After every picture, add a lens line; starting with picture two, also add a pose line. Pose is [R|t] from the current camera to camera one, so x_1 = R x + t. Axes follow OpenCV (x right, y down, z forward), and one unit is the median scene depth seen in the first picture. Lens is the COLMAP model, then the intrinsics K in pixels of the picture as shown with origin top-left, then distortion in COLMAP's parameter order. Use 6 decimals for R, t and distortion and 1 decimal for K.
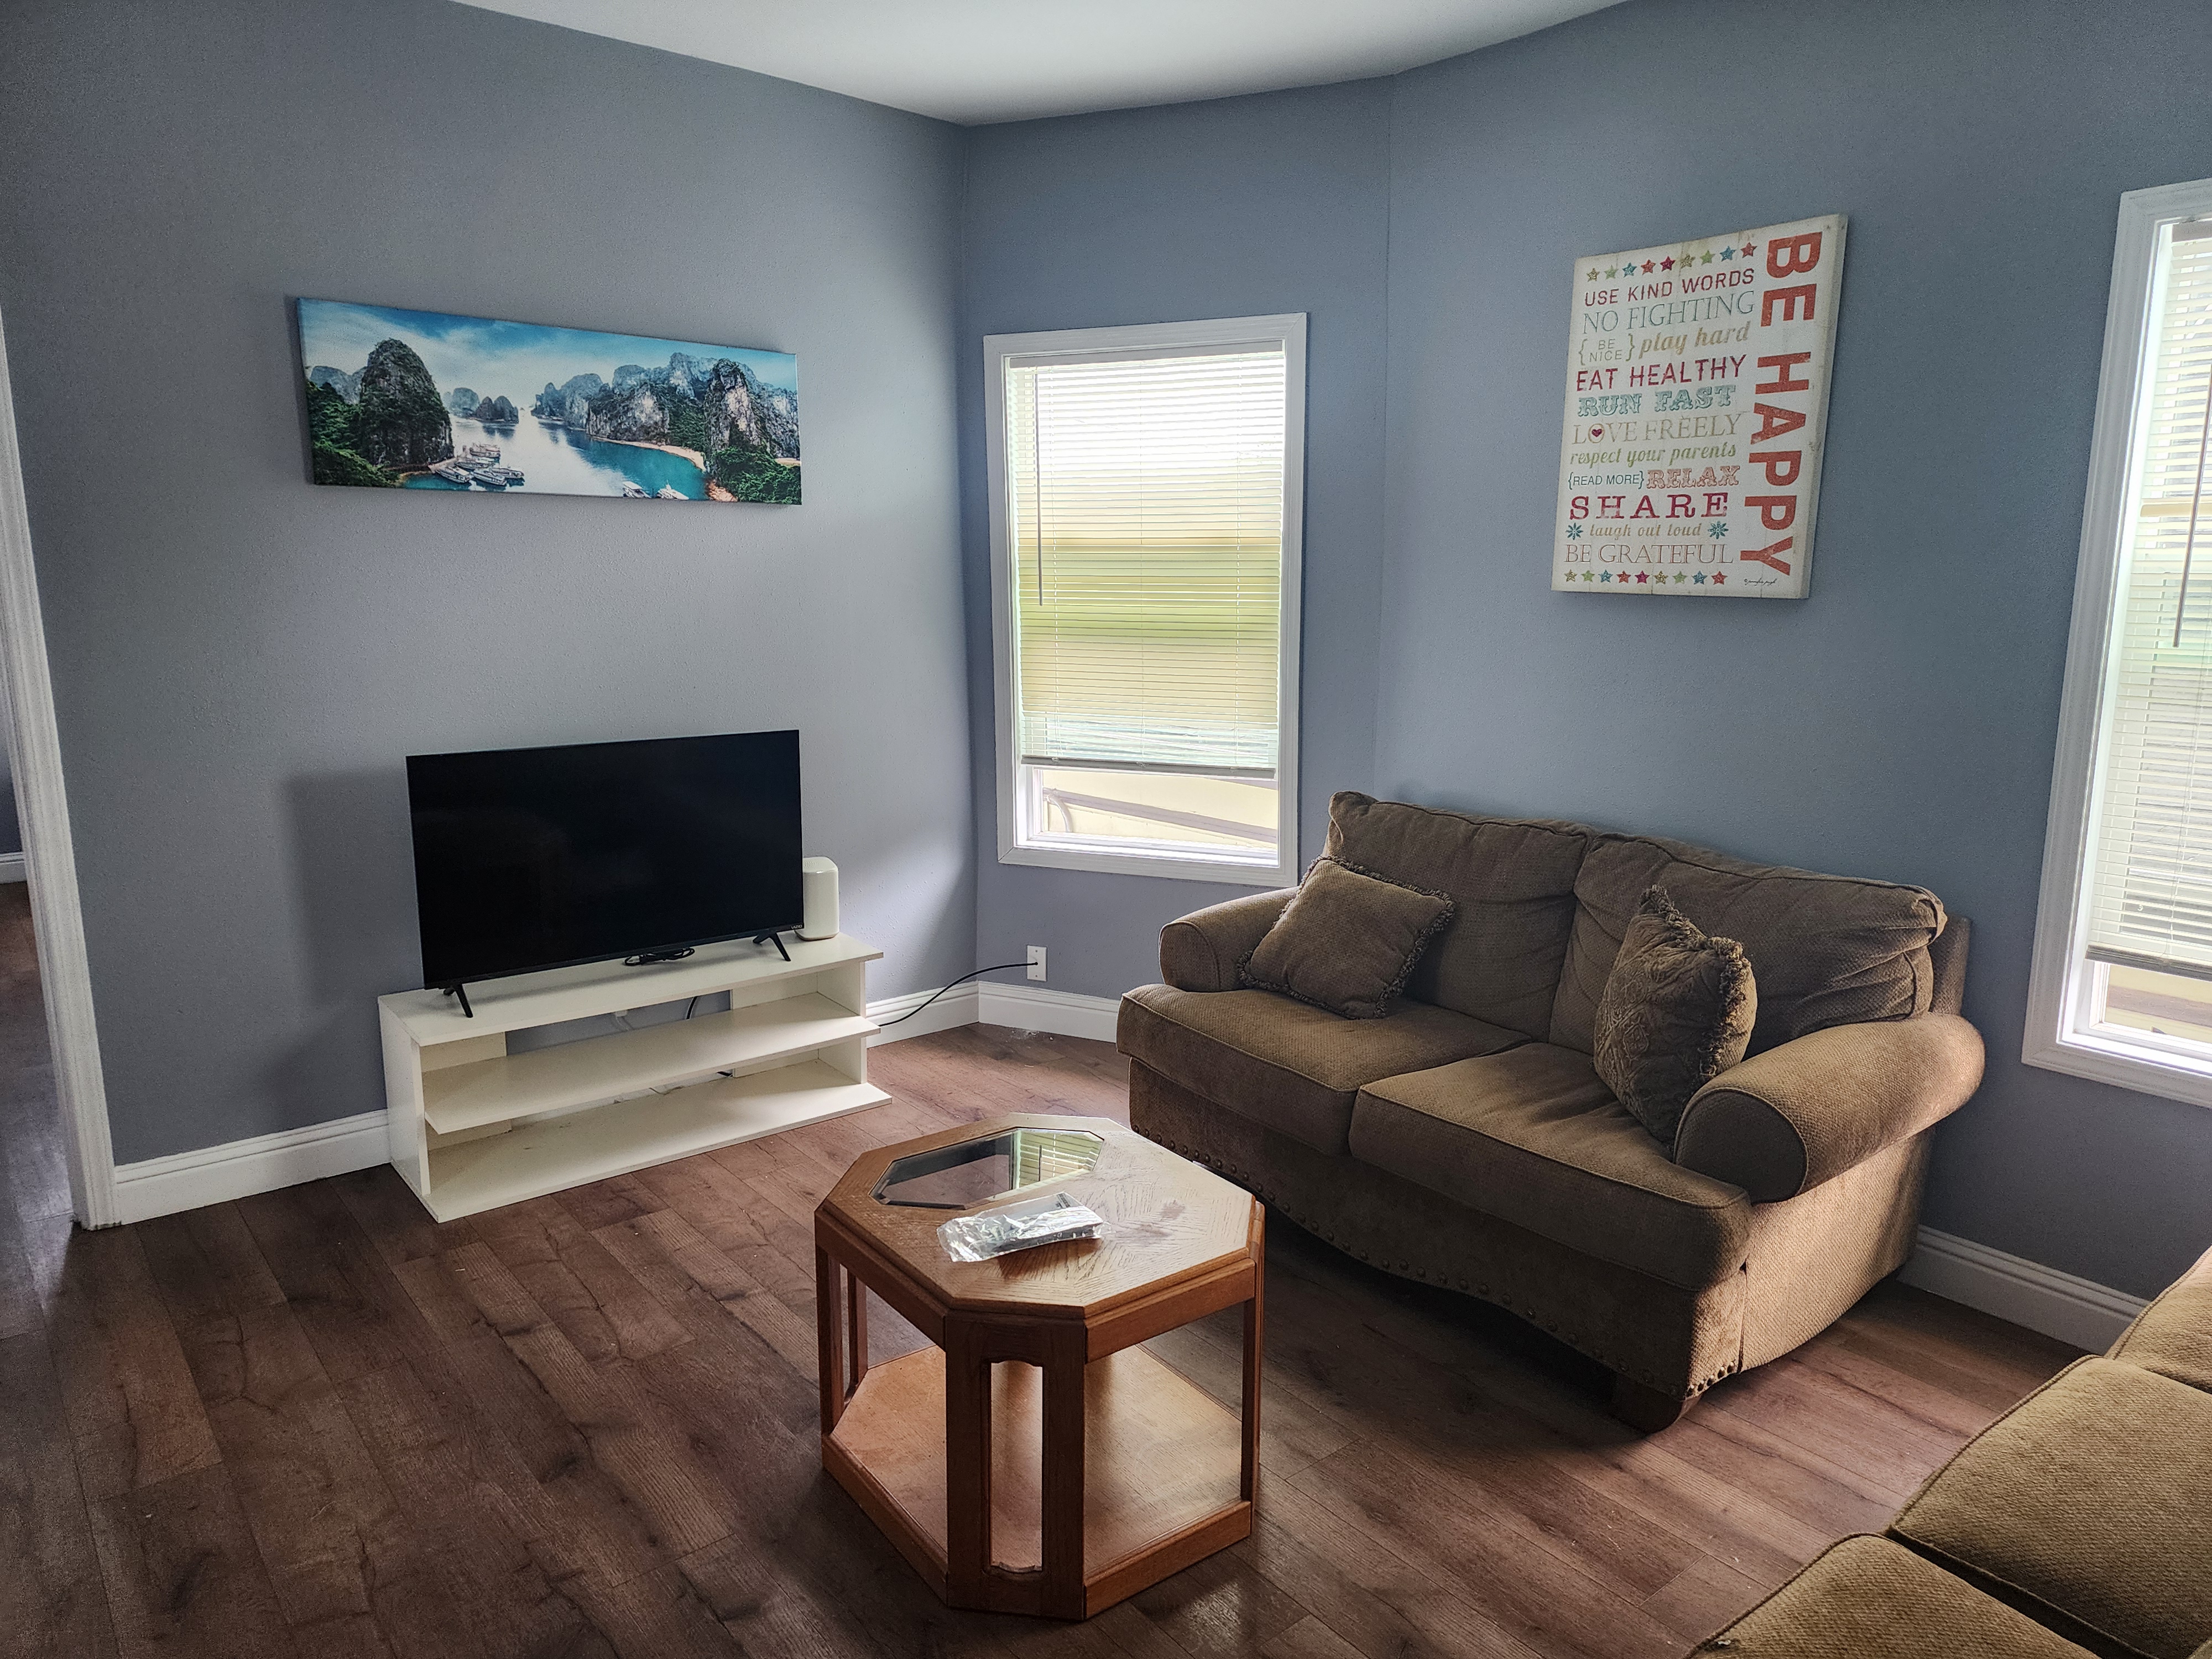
lens RADIAL K [[1466.6, 0, 1124.5], [0, 1466.6, 840.2], [0, 0, 1]] dist [0.039984, -0.020343]
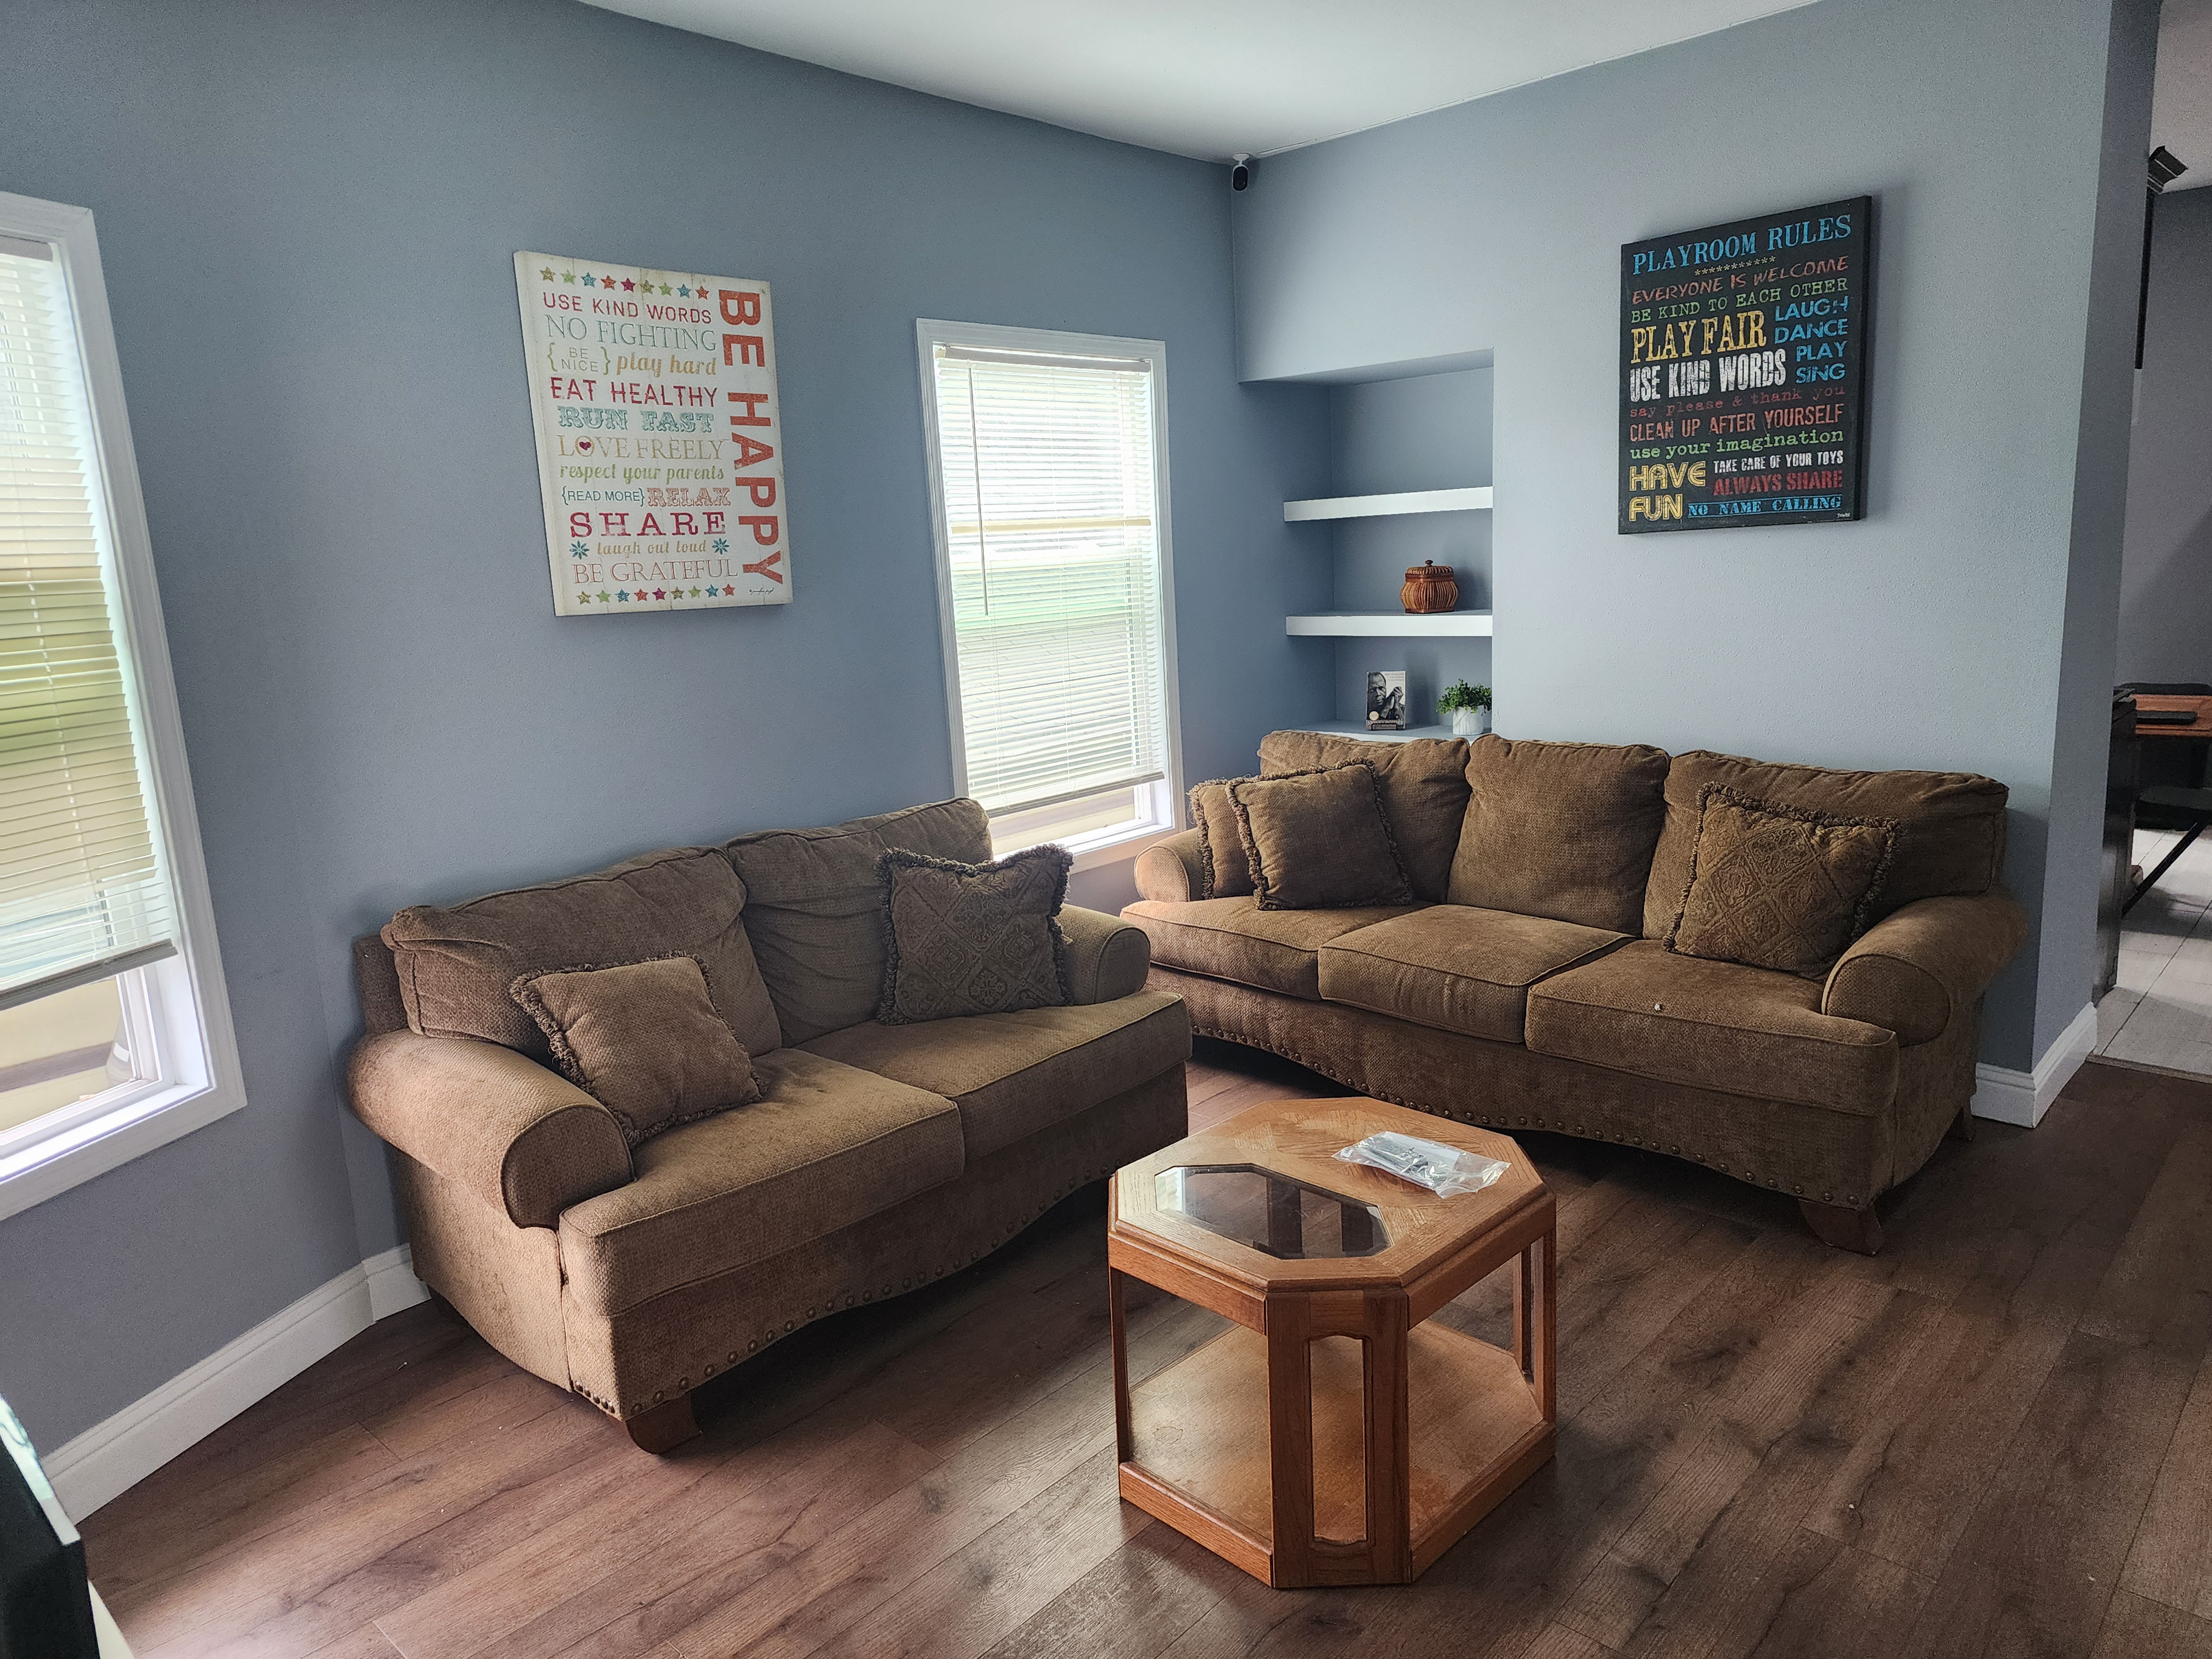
lens RADIAL K [[1466.6, 0, 1124.8], [0, 1466.6, 817.6], [0, 0, 1]] dist [0.039984, -0.020343]
pose [[-0.127622, -0.182776, 0.974836, -0.723588], [0.228495, 0.951017, 0.208223, -0.176747], [-0.965144, 0.249319, -0.079607, 0.844504]]
